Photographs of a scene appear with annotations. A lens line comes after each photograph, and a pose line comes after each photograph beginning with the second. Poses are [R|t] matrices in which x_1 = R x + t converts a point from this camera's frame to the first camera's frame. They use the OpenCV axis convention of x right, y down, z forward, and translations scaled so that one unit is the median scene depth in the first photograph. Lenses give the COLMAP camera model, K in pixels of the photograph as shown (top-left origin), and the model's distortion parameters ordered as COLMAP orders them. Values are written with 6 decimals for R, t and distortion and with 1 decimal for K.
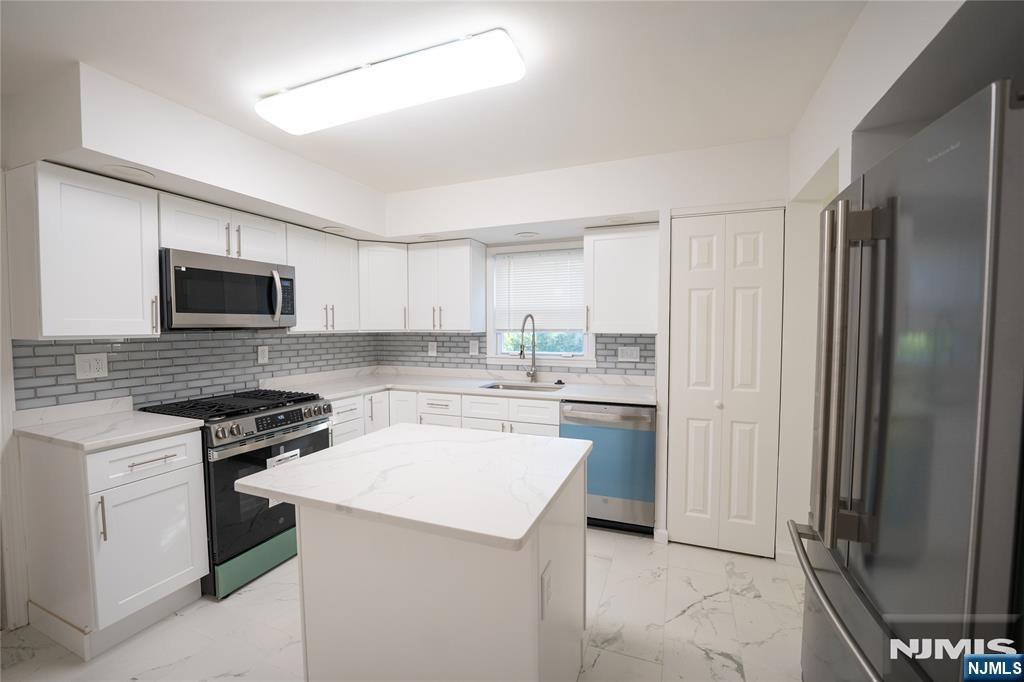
lens RADIAL K [[419.3, 0, 511.7], [0, 419.3, 346.6], [0, 0, 1]] dist [-0.016194, 0.000997]
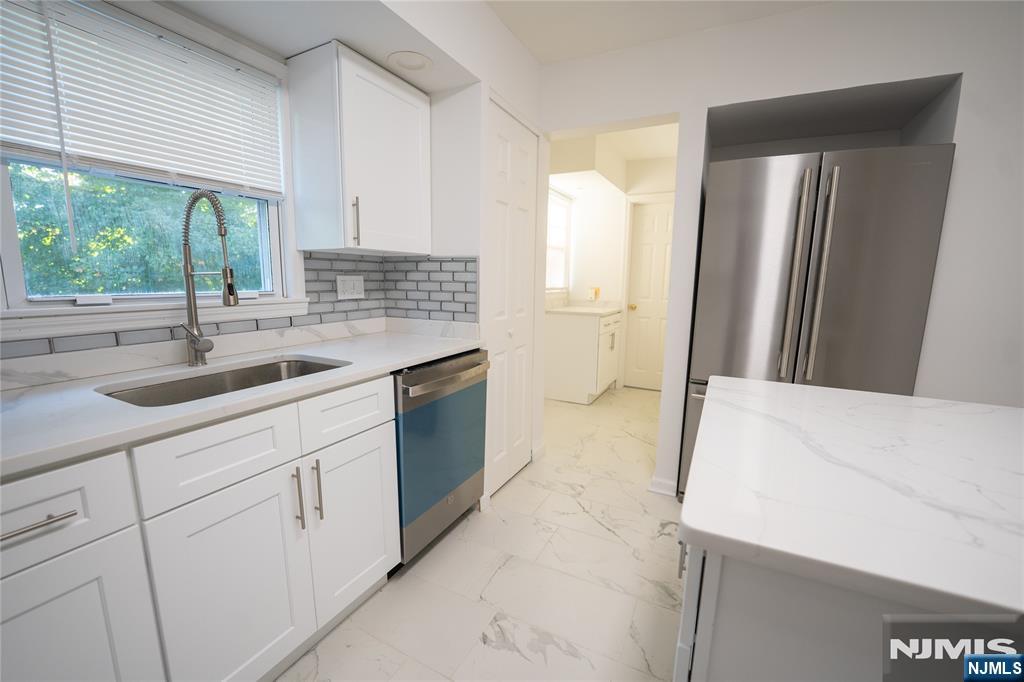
lens RADIAL K [[419.3, 0, 515.7], [0, 419.3, 345.7], [0, 0, 1]] dist [-0.016194, 0.000997]
pose [[0.100514, -0.160653, 0.981880, -0.326323], [0.036378, 0.986811, 0.157736, 0.013928], [-0.994270, 0.019864, 0.105032, 0.670396]]
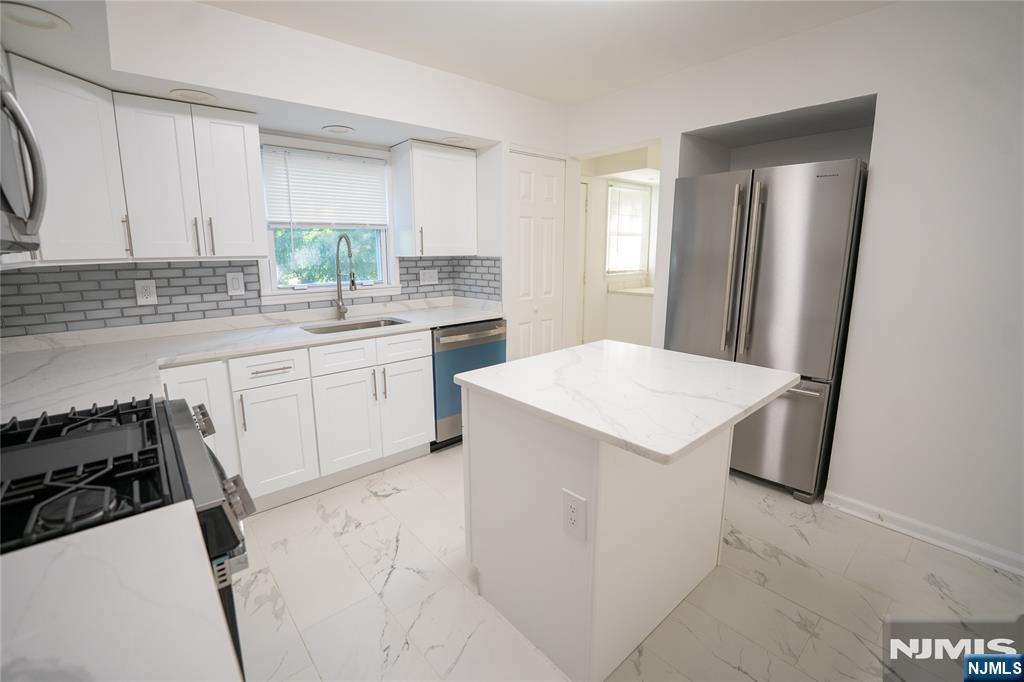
lens RADIAL K [[446.3, 0, 503.9], [0, 446.3, 332.2], [0, 0, 1]] dist [-0.001430, -0.000552]
pose [[0.465908, -0.166601, 0.869007, -0.580004], [0.053831, 0.985632, 0.160099, -0.013310], [-0.883194, -0.027811, 0.468182, 0.325351]]
